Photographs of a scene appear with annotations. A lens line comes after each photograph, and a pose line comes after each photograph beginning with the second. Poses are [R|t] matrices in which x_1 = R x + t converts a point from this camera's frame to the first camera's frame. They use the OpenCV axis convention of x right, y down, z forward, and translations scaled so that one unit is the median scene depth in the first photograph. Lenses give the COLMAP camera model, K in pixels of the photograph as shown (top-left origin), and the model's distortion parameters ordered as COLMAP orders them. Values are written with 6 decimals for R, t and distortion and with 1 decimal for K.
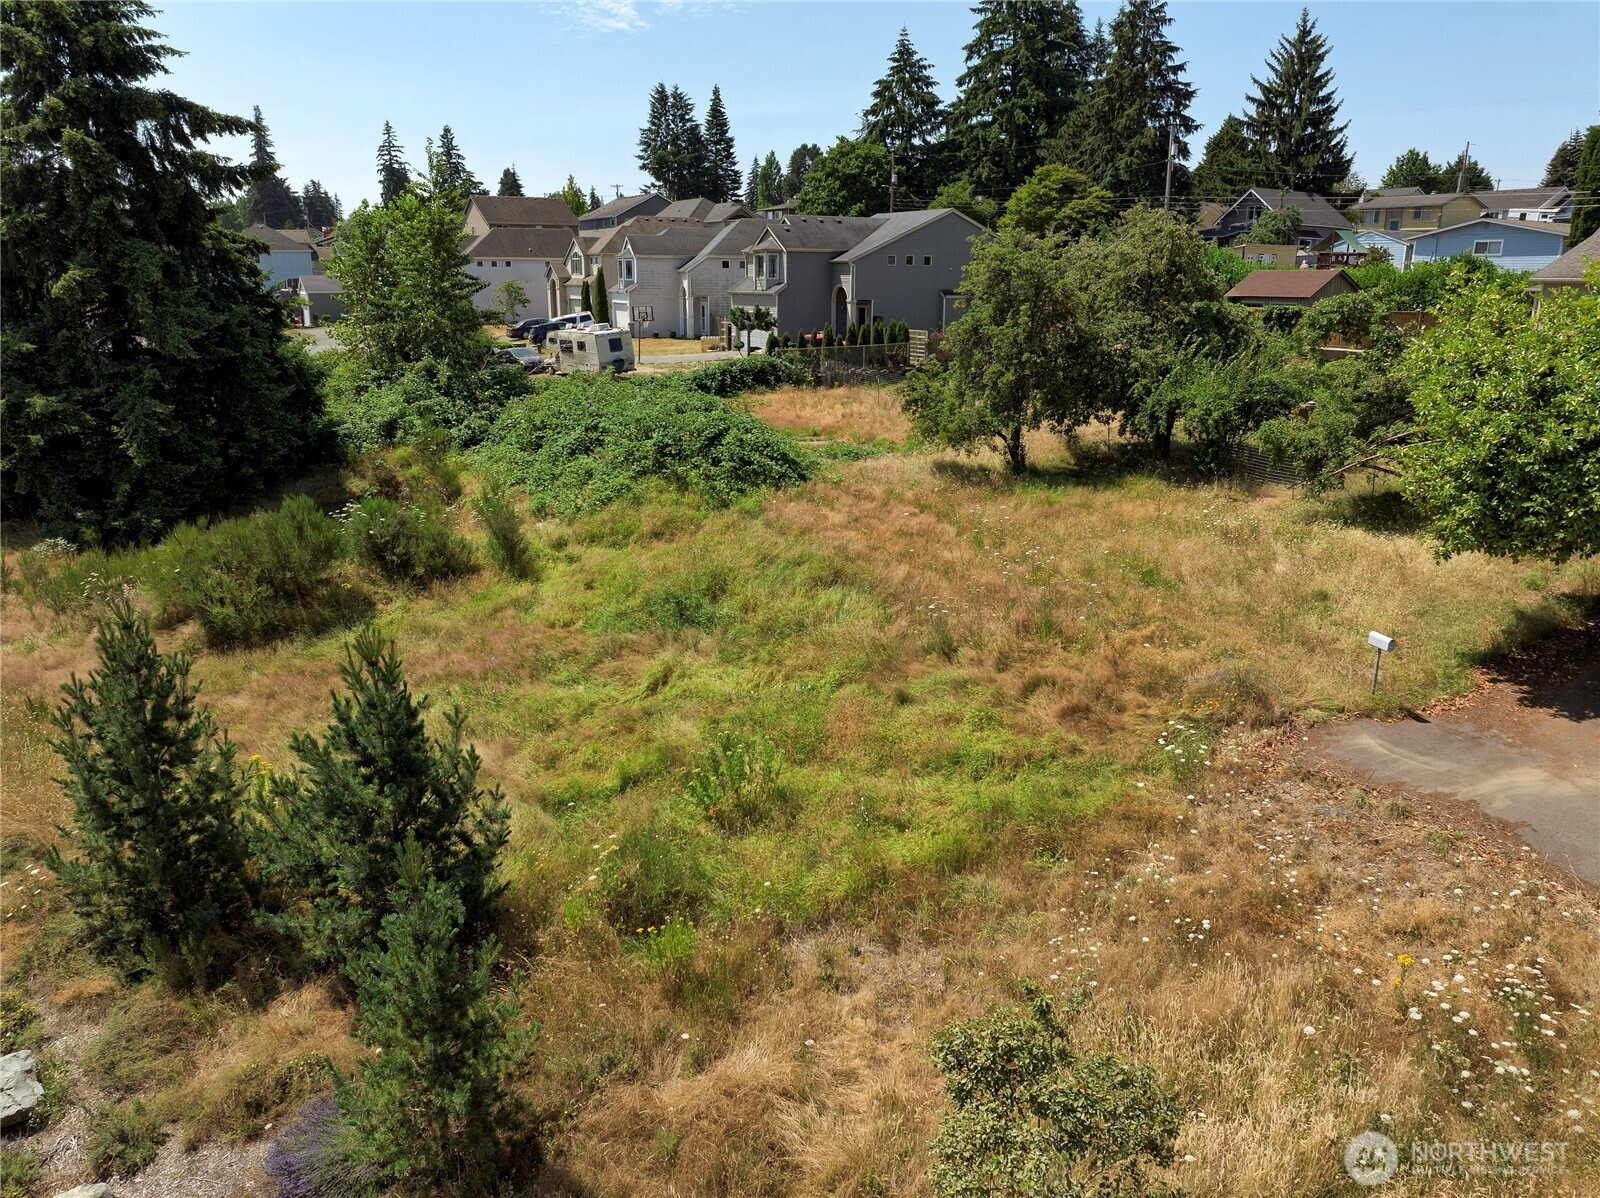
lens RADIAL K [[1097.7, 0, 800.0], [0, 1097.7, 599.0], [0, 0, 1]] dist [-0.052147, -0.000475]
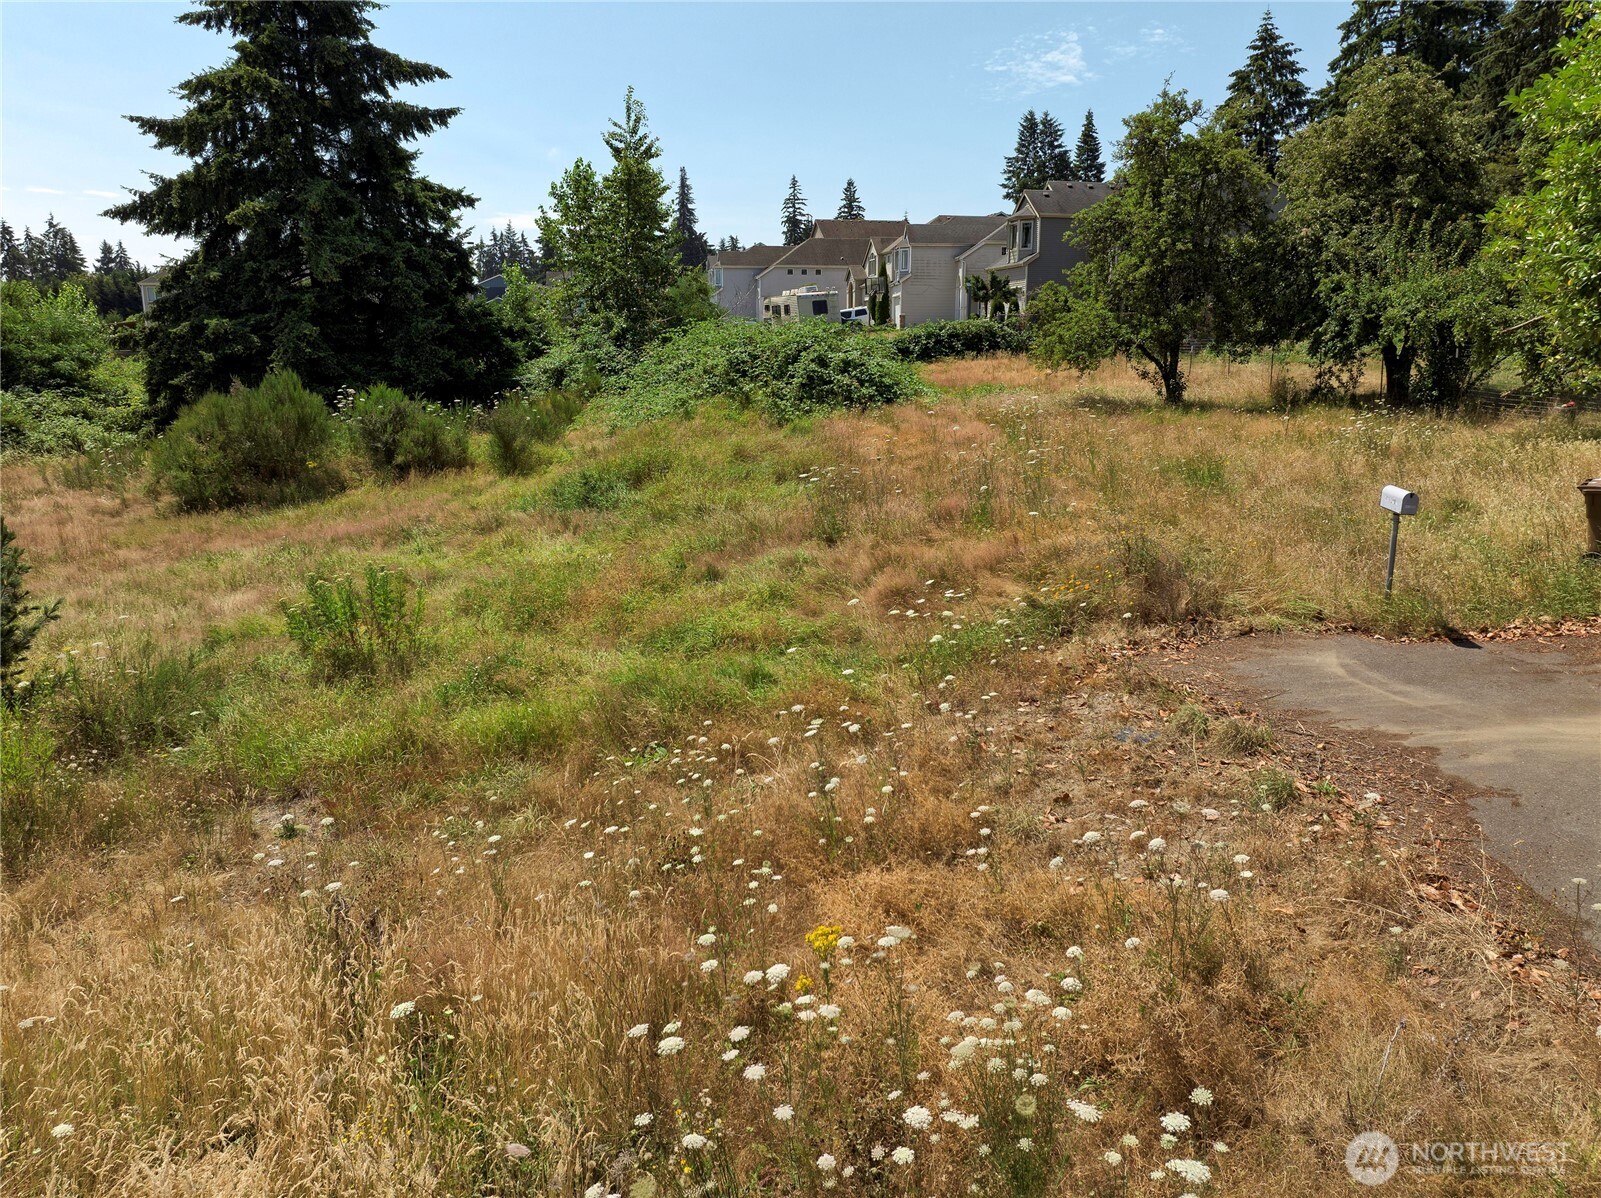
lens RADIAL K [[1115.6, 0, 800.5], [0, 1115.6, 599.0], [0, 0, 1]] dist [-0.093638, 0.049312]
pose [[0.932965, 0.079016, -0.351187, 0.088203], [-0.099611, 0.994184, -0.040938, 0.028305], [0.345909, 0.073175, 0.935410, 0.072325]]
